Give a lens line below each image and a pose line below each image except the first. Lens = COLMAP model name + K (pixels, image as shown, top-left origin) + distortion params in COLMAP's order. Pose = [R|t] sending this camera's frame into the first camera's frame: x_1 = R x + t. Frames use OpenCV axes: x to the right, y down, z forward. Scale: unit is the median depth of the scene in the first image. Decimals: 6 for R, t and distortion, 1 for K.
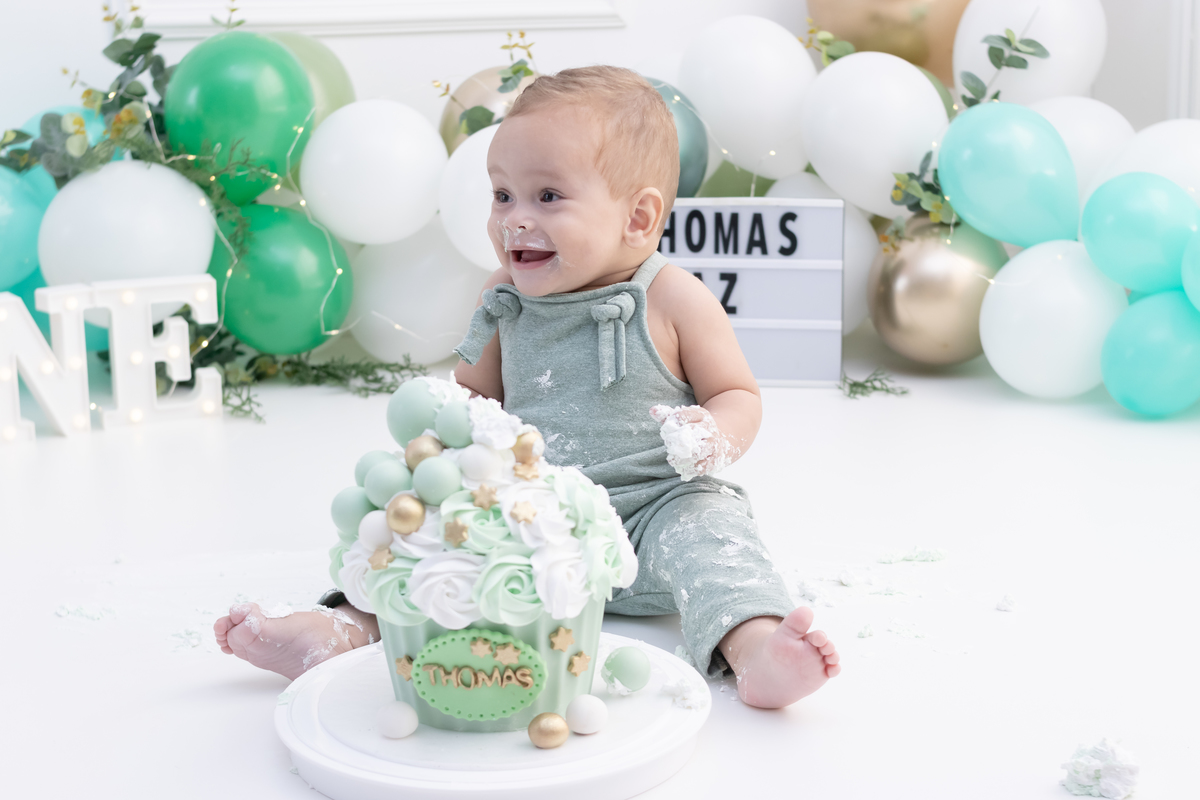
lens RADIAL K [[1918.7, 0, 596.8], [0, 1918.7, 419.2], [0, 0, 1]] dist [-0.004335, 0.069175]
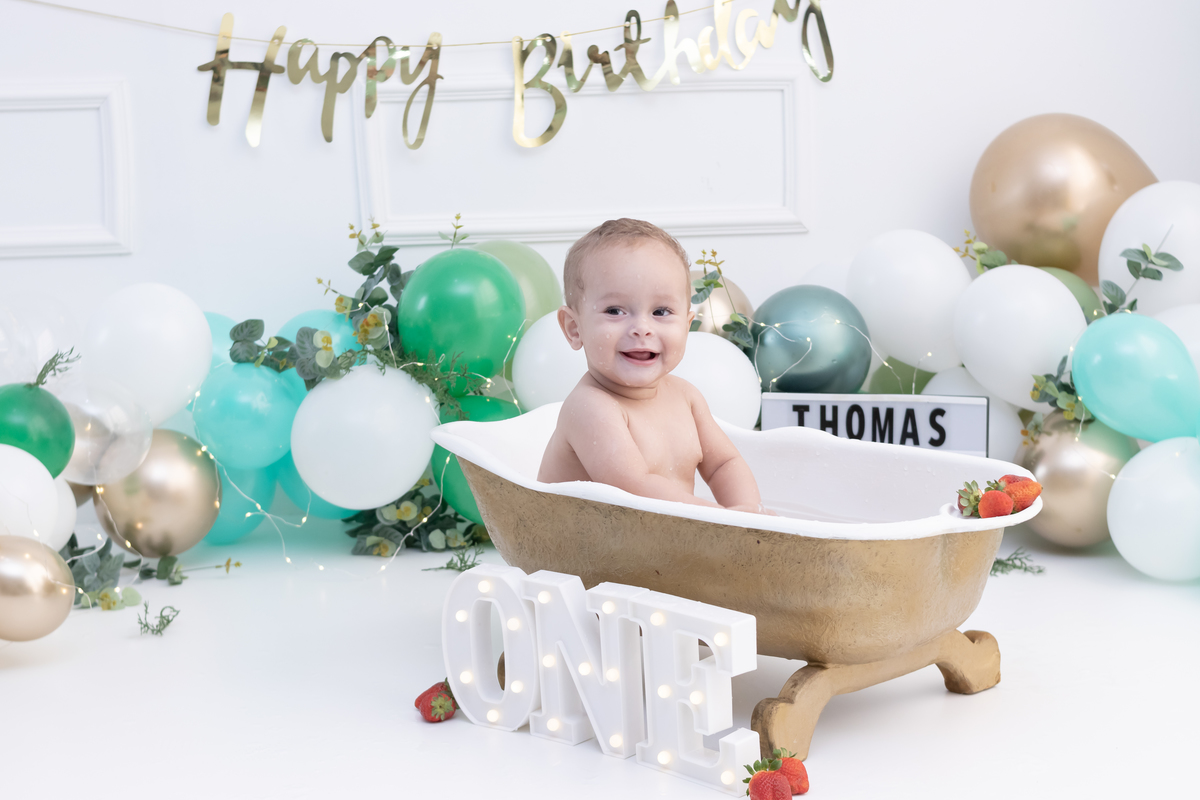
lens RADIAL K [[1919.5, 0, 607.6], [0, 1919.5, 398.4], [0, 0, 1]] dist [0.001413, 0.038745]
pose [[0.991784, 0.013278, -0.127234, 0.050483], [-0.022370, 0.997275, -0.070296, -0.029683], [0.125954, 0.072564, 0.989379, -0.142424]]
